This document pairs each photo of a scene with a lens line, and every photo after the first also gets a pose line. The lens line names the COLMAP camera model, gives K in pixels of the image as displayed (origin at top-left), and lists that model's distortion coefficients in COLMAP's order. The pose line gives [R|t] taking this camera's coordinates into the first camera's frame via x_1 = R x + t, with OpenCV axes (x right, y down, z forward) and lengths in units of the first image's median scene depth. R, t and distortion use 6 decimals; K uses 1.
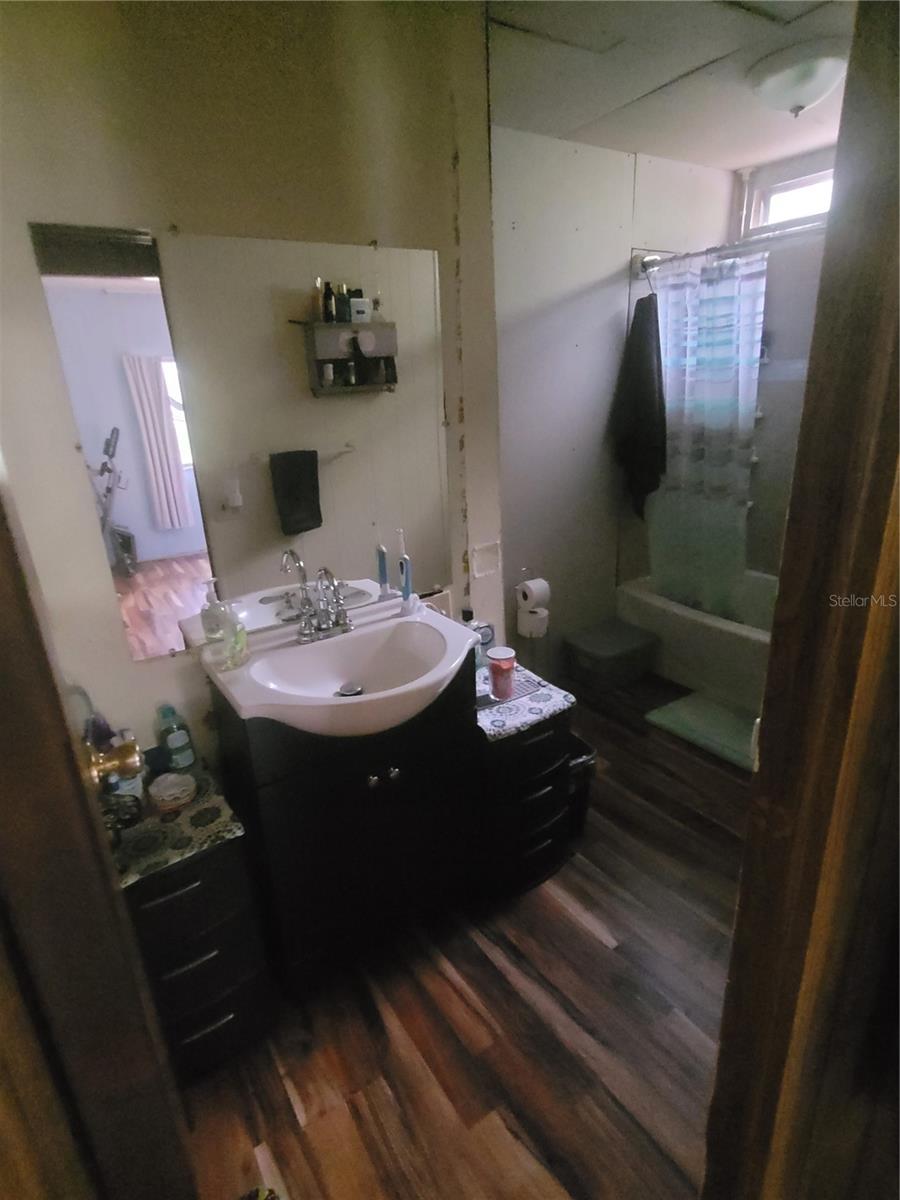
lens RADIAL K [[625.9, 0, 450.6], [0, 625.9, 603.9], [0, 0, 1]] dist [0.018442, -0.008096]
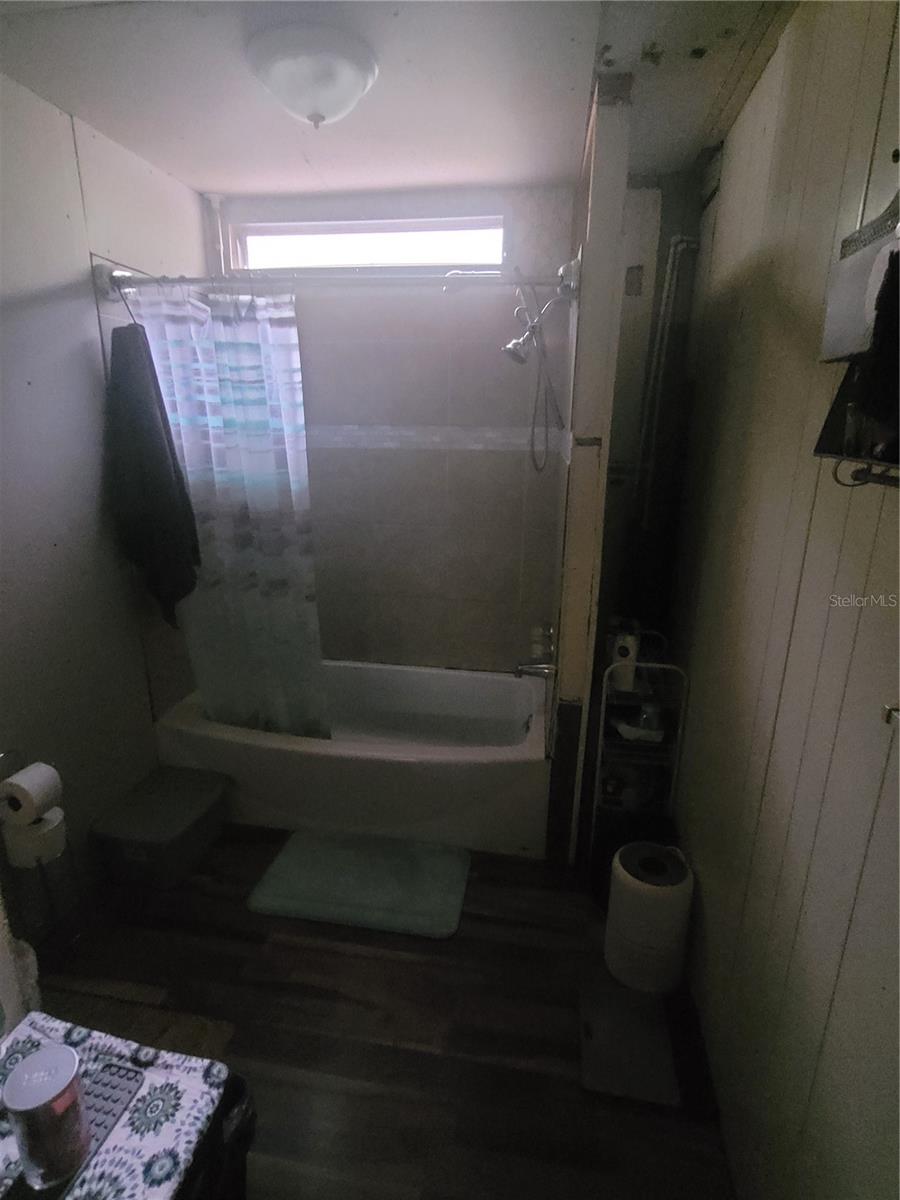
lens RADIAL K [[625.9, 0, 446.8], [0, 625.9, 607.4], [0, 0, 1]] dist [0.018442, -0.008096]
pose [[0.687342, -0.153078, 0.710020, 0.008636], [0.198074, 0.979992, 0.019536, -0.130874], [-0.698804, 0.127208, 0.703911, 0.313111]]
